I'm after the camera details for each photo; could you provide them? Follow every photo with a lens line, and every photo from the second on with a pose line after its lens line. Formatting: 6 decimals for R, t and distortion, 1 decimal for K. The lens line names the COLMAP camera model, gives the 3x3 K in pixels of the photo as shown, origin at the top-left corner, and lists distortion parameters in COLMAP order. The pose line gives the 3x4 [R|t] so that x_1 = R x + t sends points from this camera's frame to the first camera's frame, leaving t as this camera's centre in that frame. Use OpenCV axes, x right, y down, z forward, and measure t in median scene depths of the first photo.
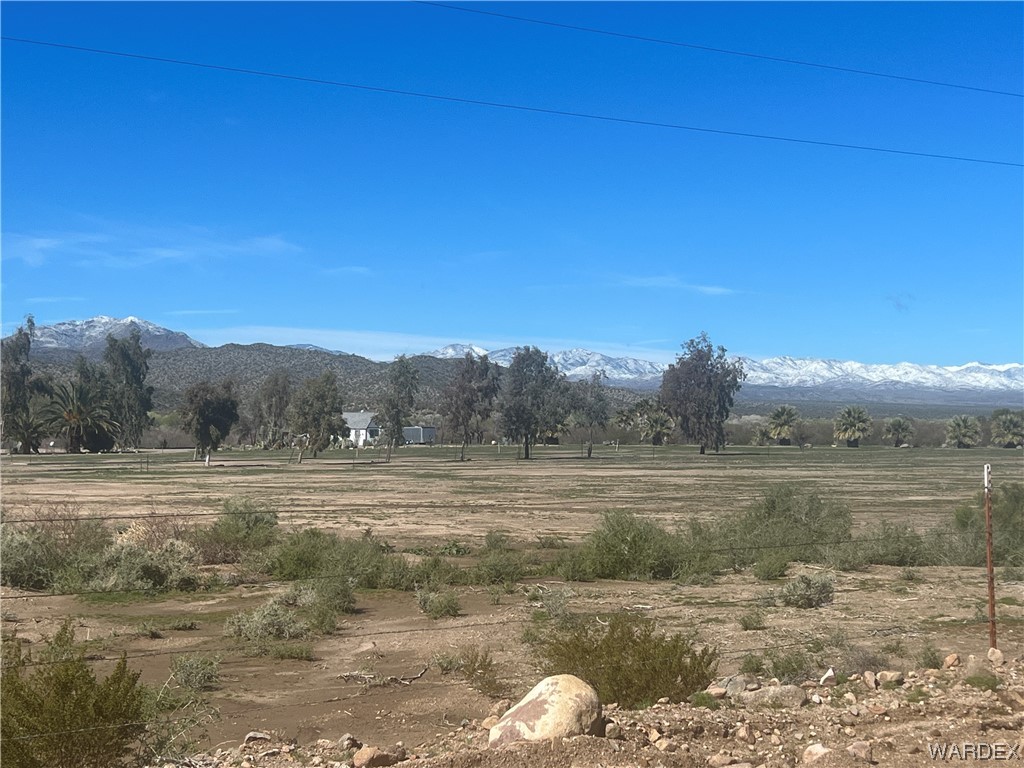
lens RADIAL K [[1585.5, 0, 512.2], [0, 1585.5, 384.0], [0, 0, 1]] dist [0.038747, 0.000000]
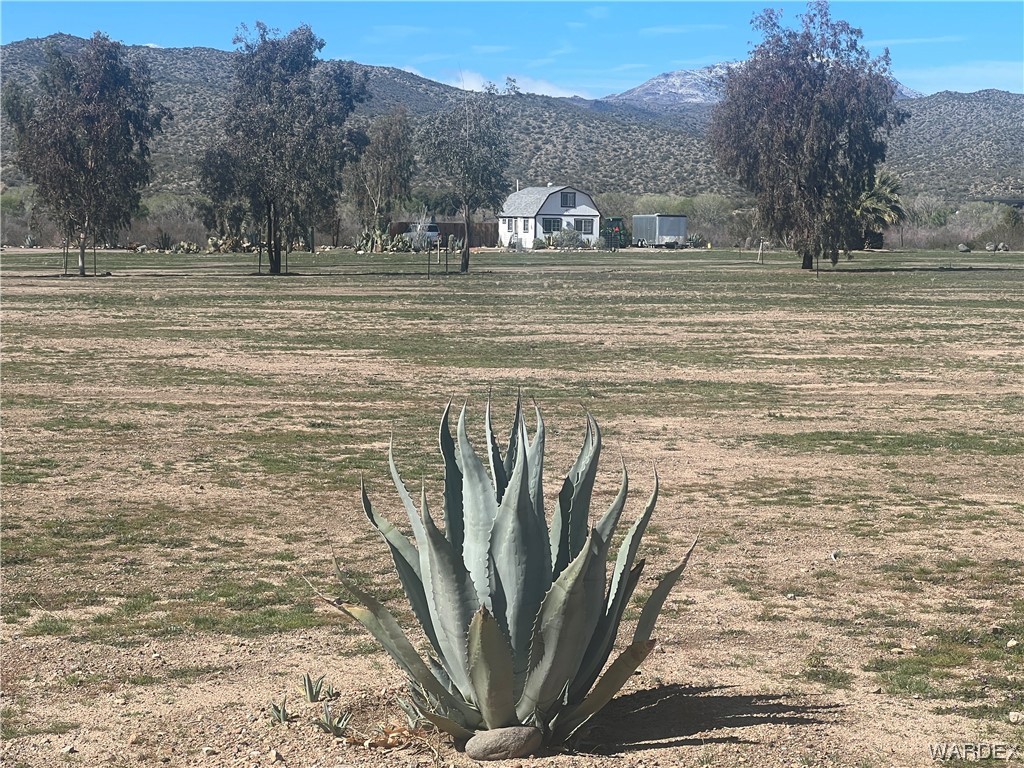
lens RADIAL K [[2471.9, 0, 511.9], [0, 2471.9, 384.1], [0, 0, 1]] dist [0.094910, 0.000000]
pose [[0.936299, 0.025934, -0.350245, 0.285114], [0.006116, 0.995915, 0.090091, 0.013667], [0.351151, -0.086494, 0.932315, 0.322467]]
